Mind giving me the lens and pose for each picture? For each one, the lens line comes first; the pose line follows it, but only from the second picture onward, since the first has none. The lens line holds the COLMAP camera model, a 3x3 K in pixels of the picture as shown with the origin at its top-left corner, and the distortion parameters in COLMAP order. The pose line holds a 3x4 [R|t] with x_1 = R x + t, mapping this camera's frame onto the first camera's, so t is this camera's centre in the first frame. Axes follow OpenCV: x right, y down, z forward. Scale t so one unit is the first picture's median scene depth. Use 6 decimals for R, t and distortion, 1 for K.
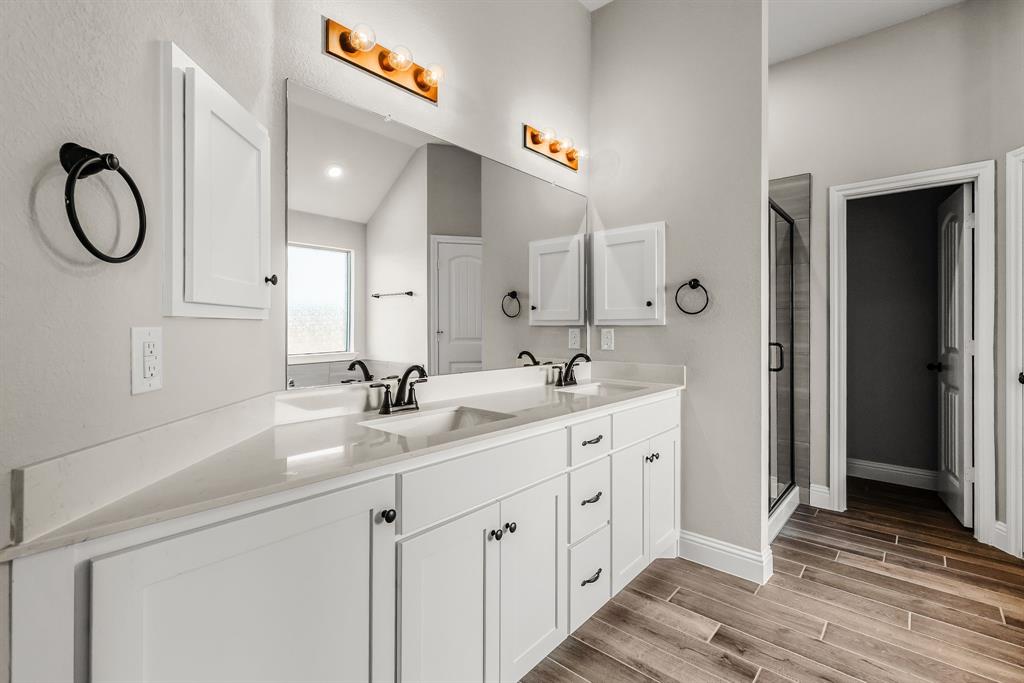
lens RADIAL K [[461.3, 0, 505.4], [0, 461.3, 328.2], [0, 0, 1]] dist [0.005886, 0.000431]
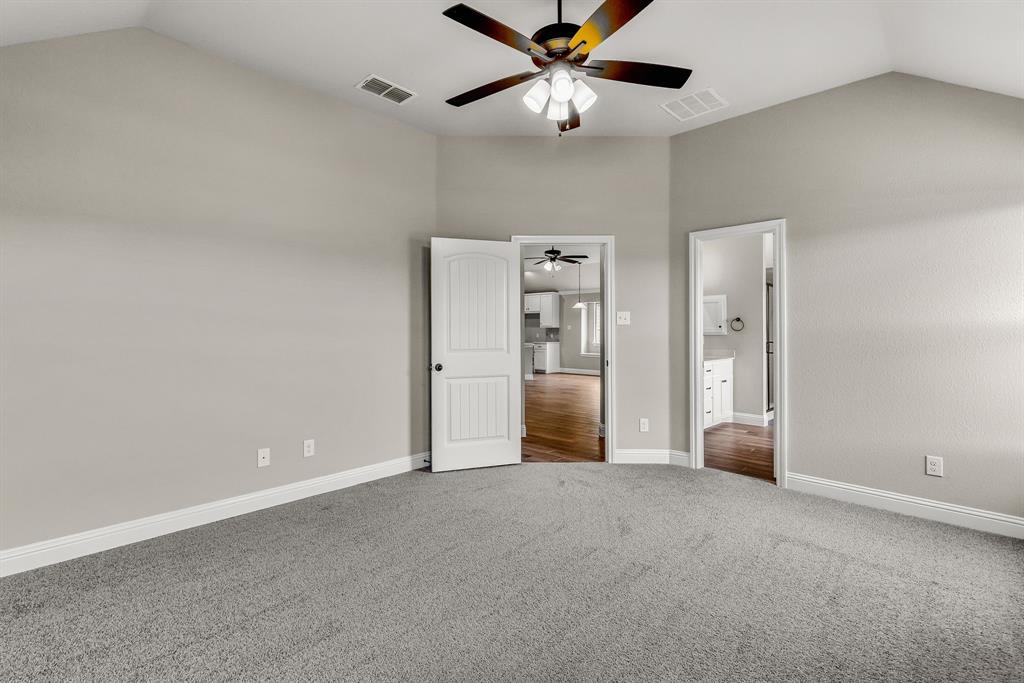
lens RADIAL K [[461.3, 0, 510.1], [0, 461.3, 326.9], [0, 0, 1]] dist [0.005886, 0.000431]
pose [[0.998792, -0.001716, -0.049099, -0.745244], [0.001446, 0.999984, -0.005535, -0.038344], [0.049108, 0.005458, 0.998779, -1.663306]]
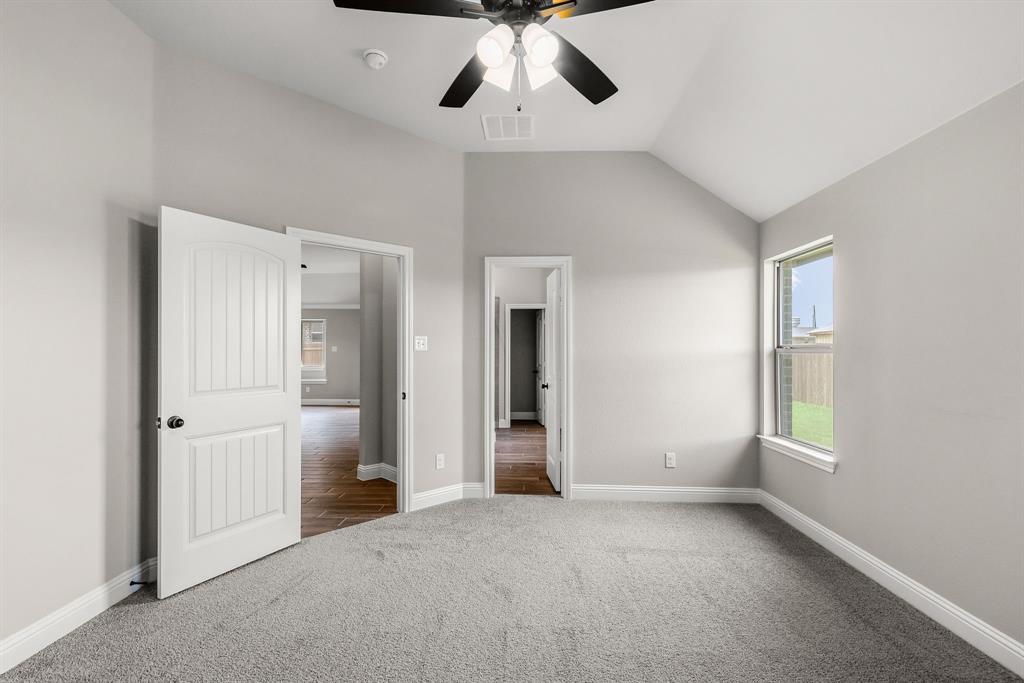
lens RADIAL K [[461.3, 0, 508.3], [0, 461.3, 346.0], [0, 0, 1]] dist [0.005886, 0.000431]
pose [[0.779768, 0.004181, 0.626055, -1.132282], [-0.000202, 0.999979, -0.006426, -0.062053], [-0.626069, 0.004884, 0.779752, -1.282259]]
